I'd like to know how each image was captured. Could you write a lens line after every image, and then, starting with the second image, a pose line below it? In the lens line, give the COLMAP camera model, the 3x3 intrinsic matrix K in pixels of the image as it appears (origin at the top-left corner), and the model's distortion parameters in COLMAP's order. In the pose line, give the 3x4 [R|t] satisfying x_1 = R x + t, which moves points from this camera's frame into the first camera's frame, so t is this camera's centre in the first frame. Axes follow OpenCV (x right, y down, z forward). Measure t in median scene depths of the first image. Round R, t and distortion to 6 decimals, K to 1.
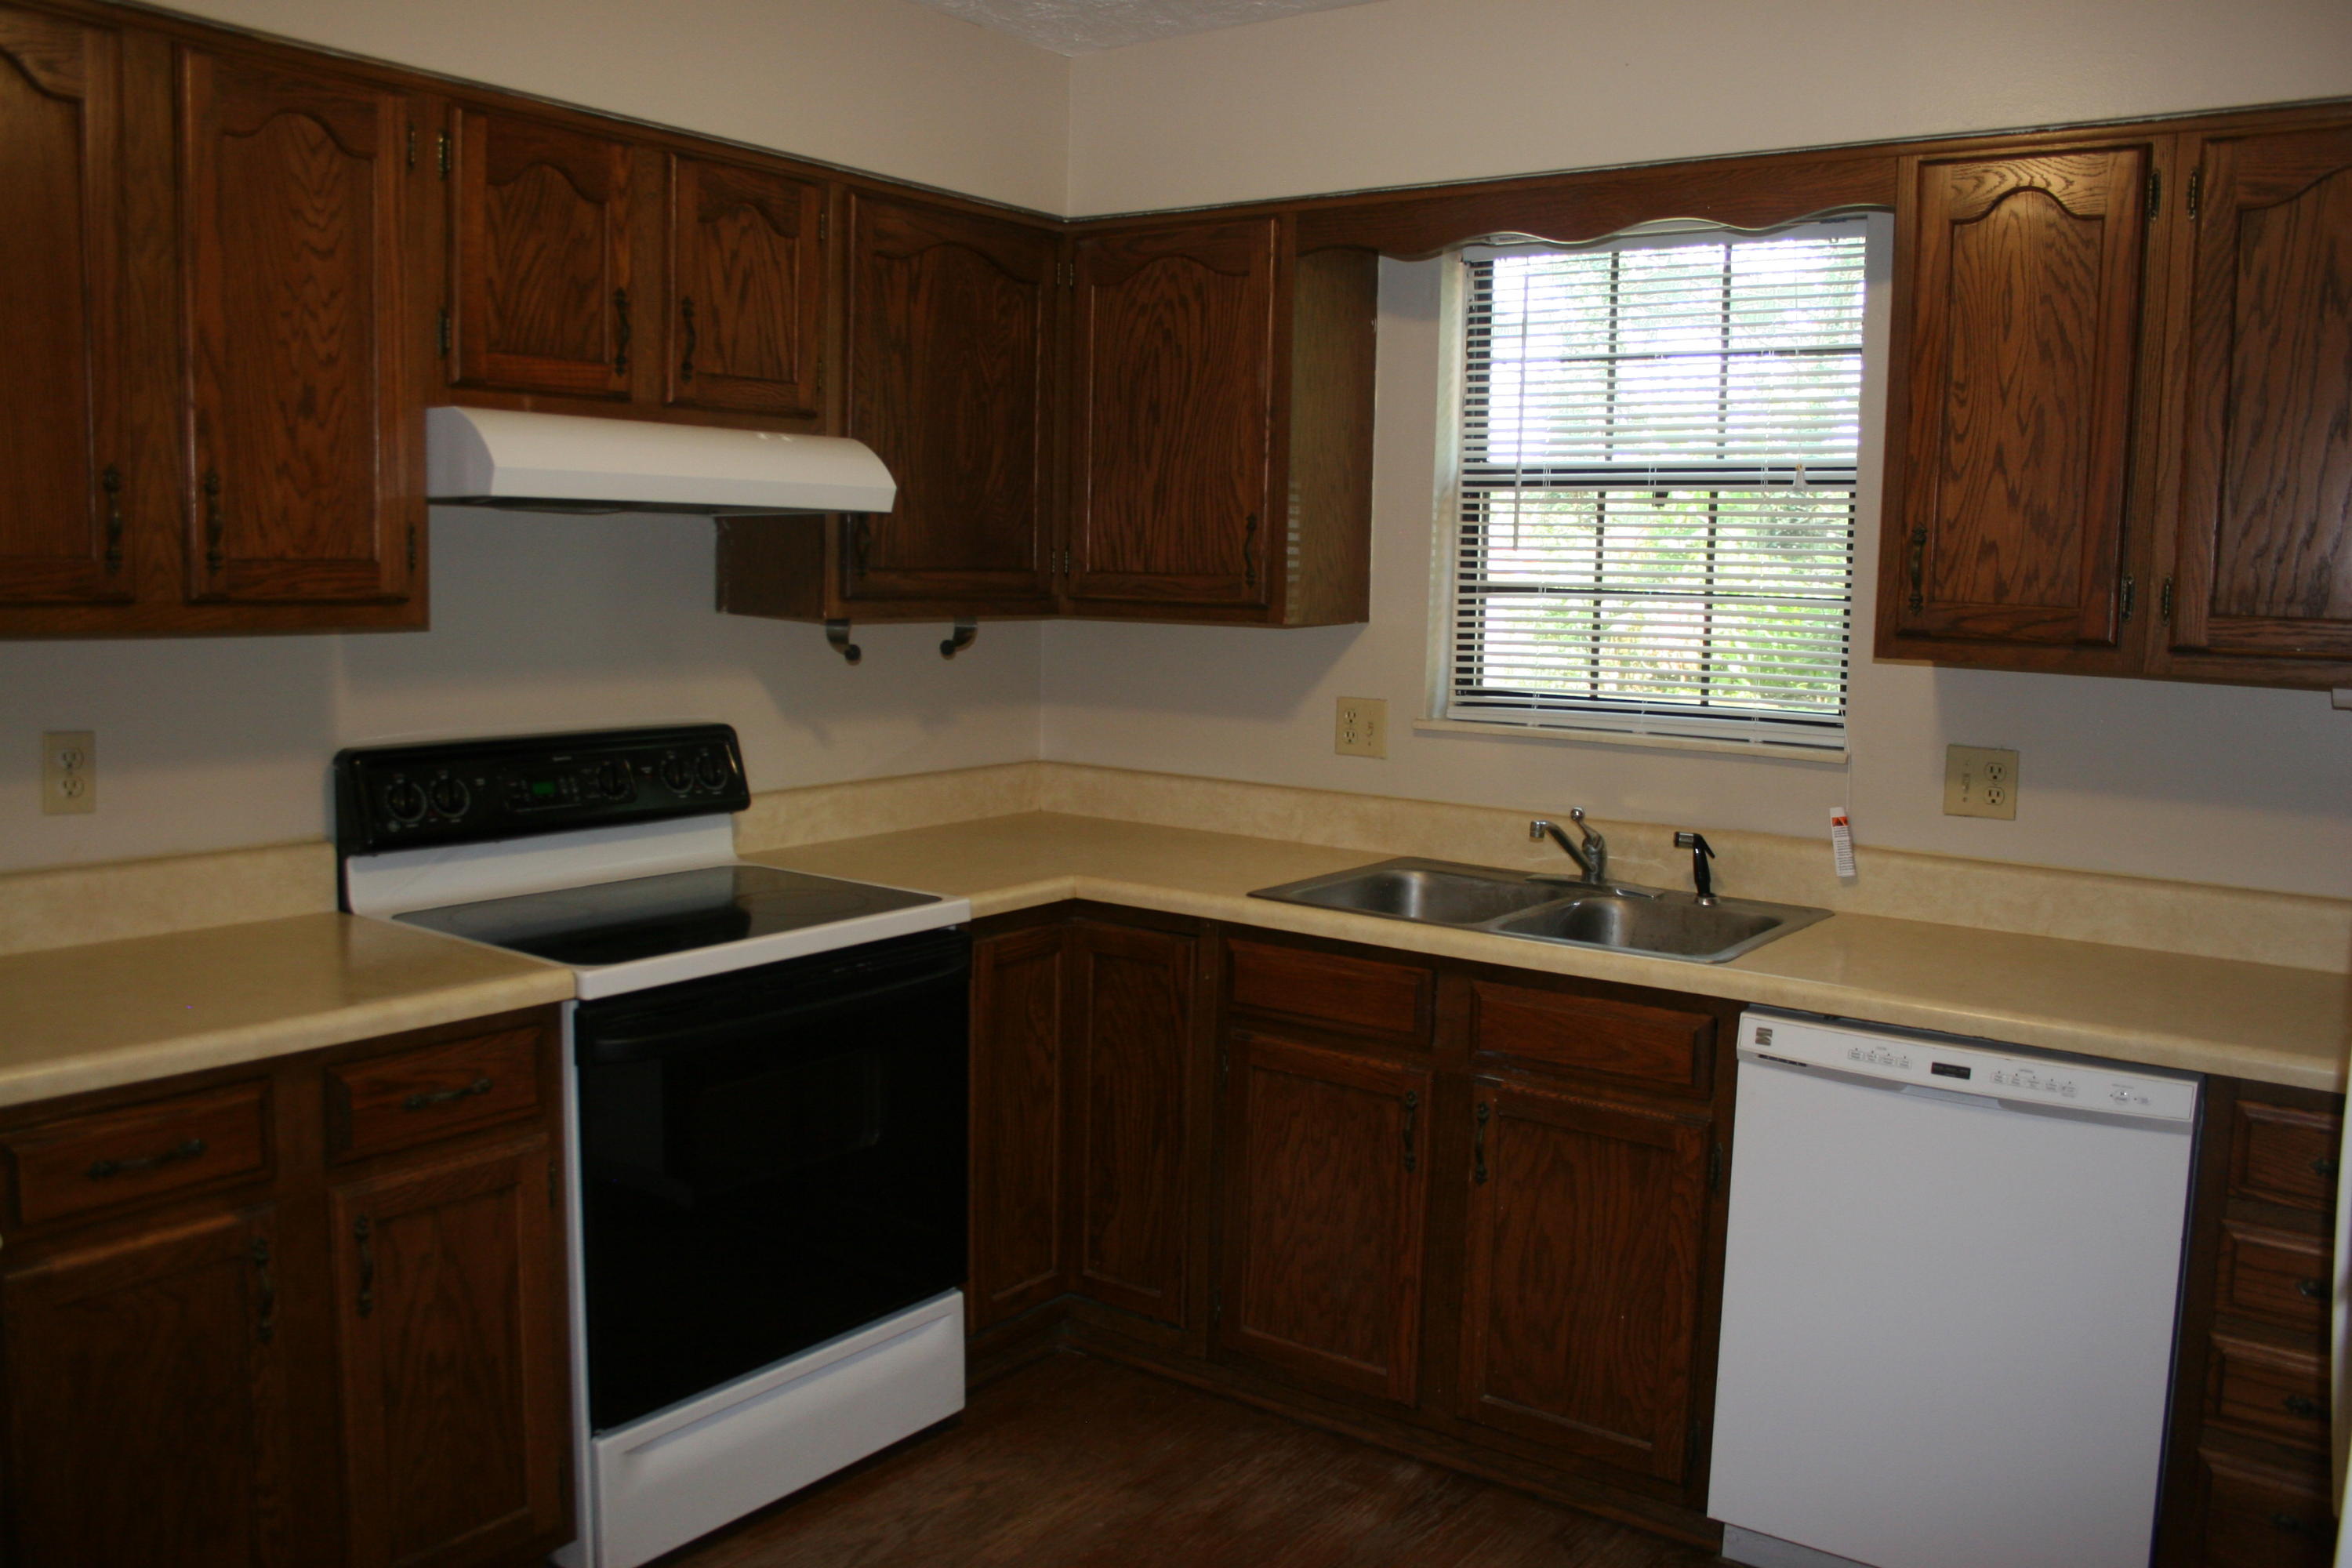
lens RADIAL K [[1927.5, 0, 1194.5], [0, 1927.5, 774.4], [0, 0, 1]] dist [-0.153169, 0.124892]
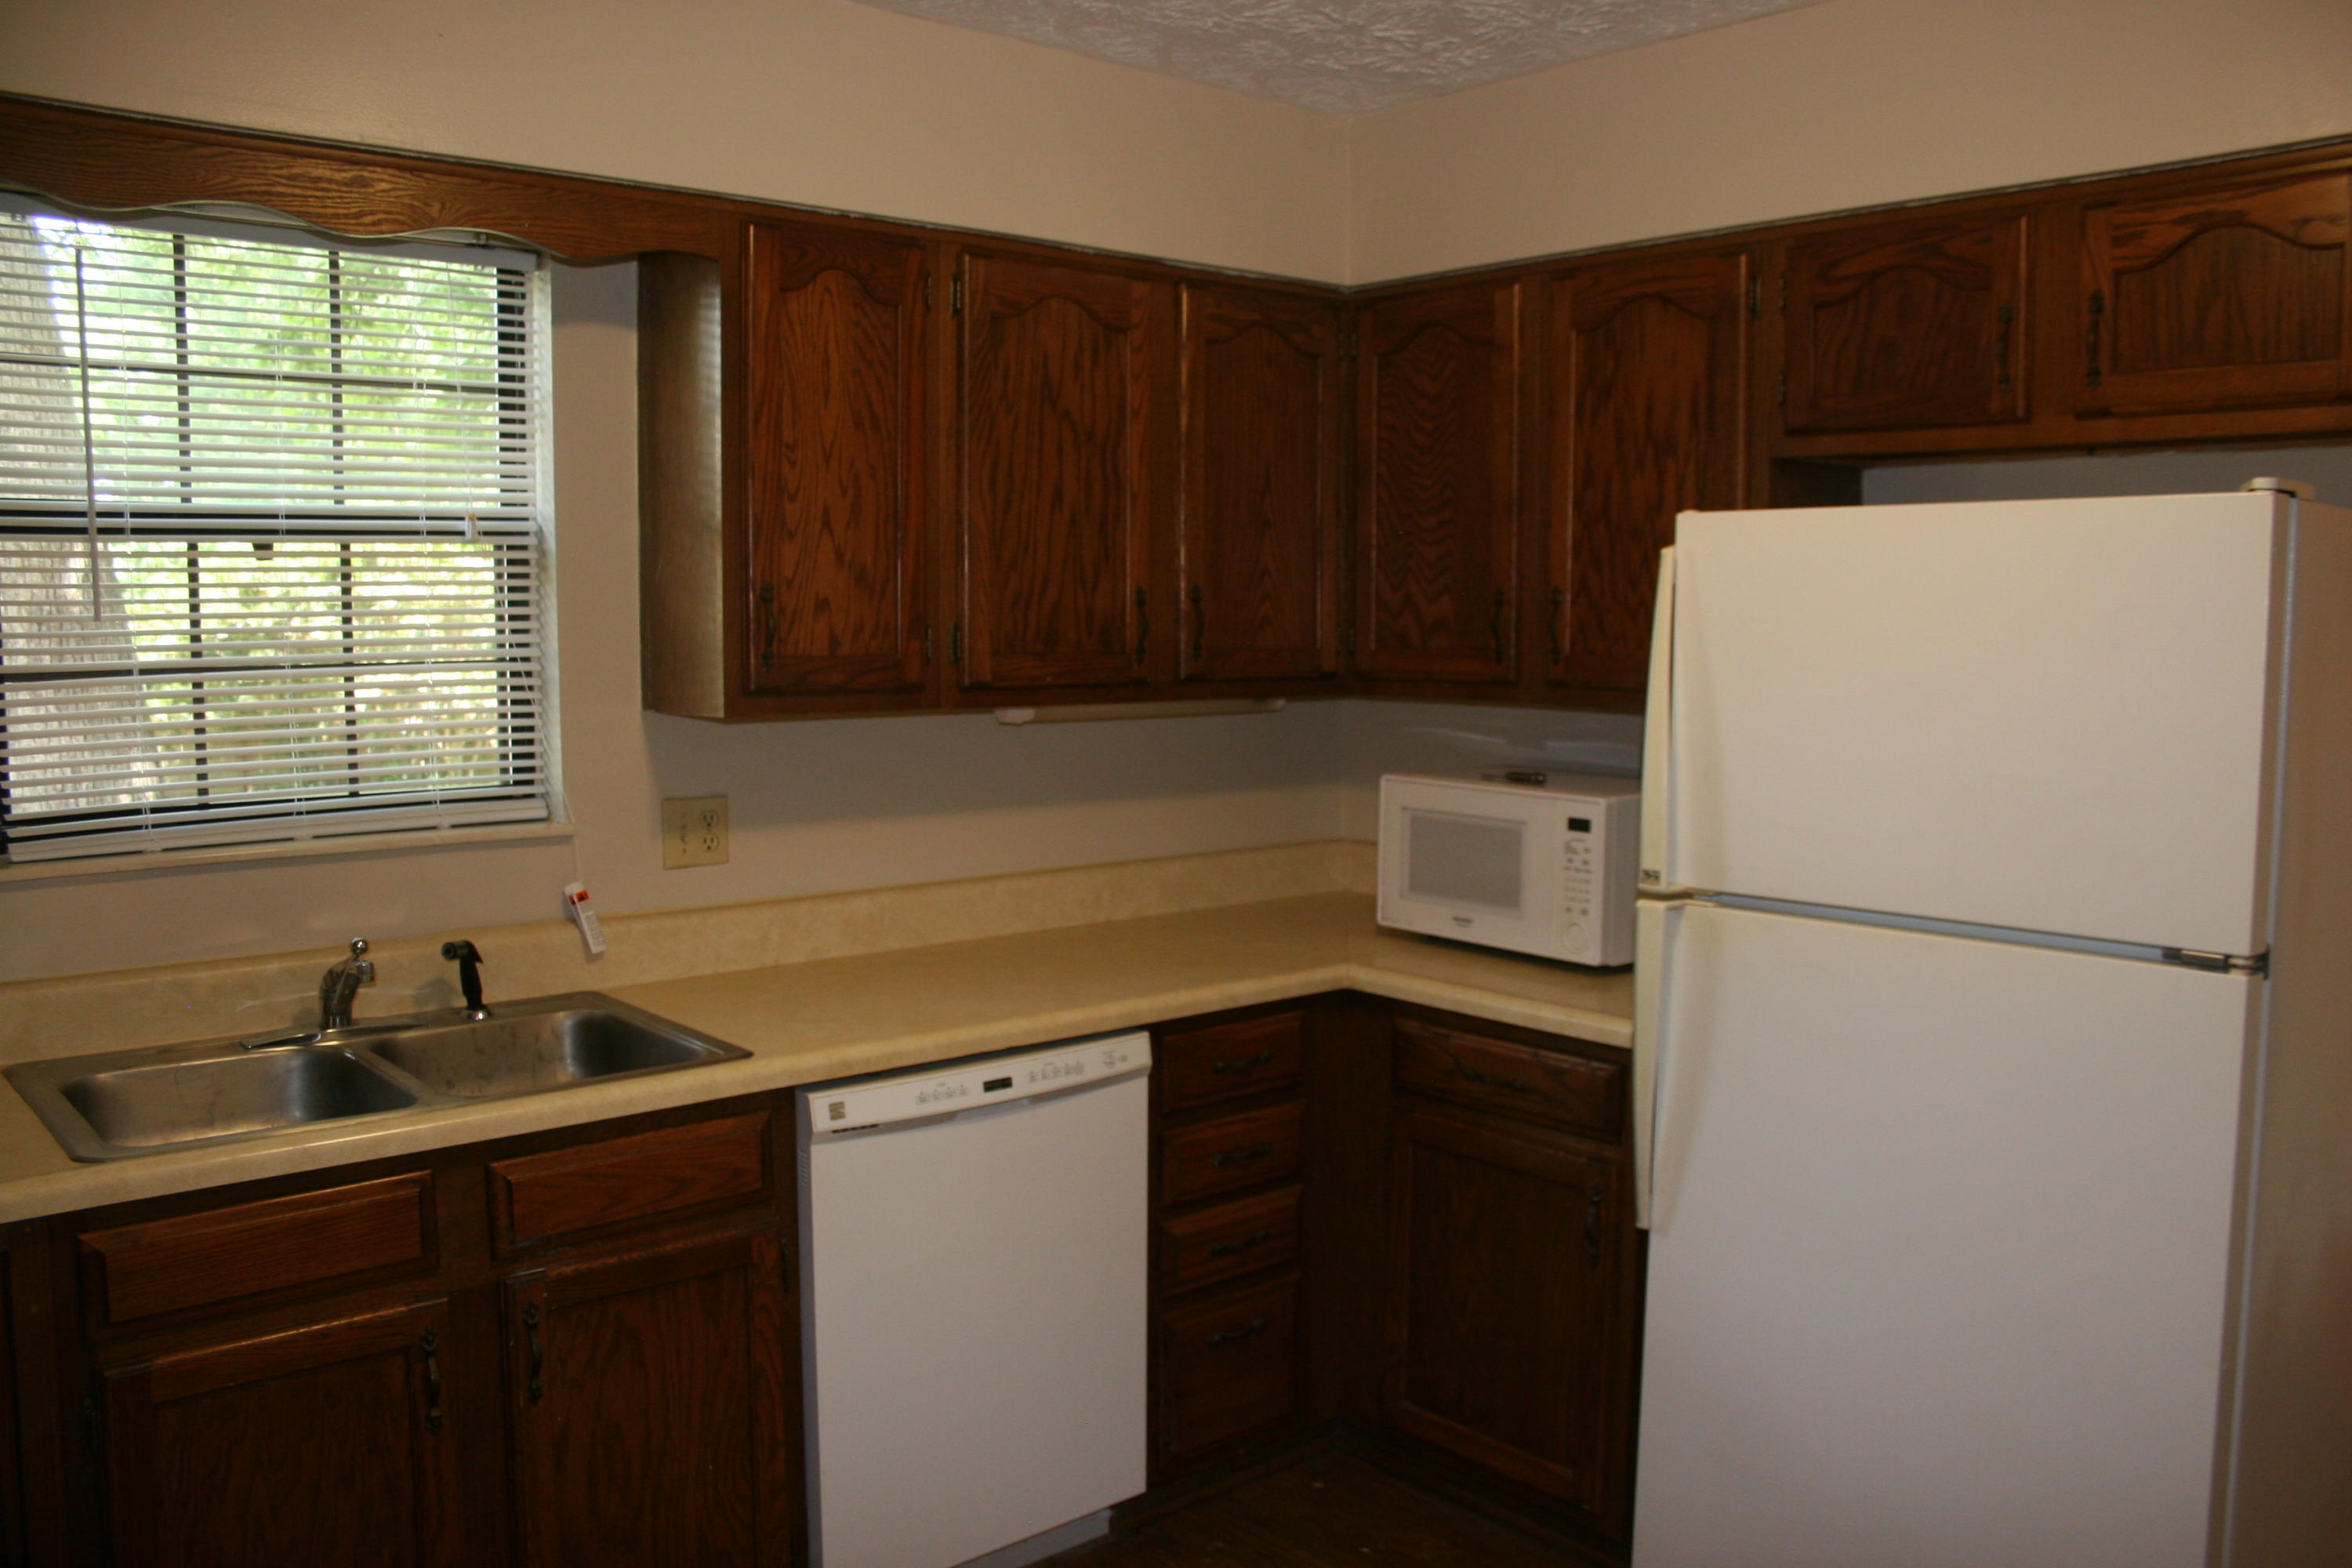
lens RADIAL K [[1927.5, 0, 1168.5], [0, 1927.5, 772.0], [0, 0, 1]] dist [-0.153169, 0.124892]
pose [[0.220517, -0.103847, 0.969839, -1.900751], [0.114270, 0.990220, 0.080047, -0.298040], [-0.968666, 0.093172, 0.230227, 1.886885]]
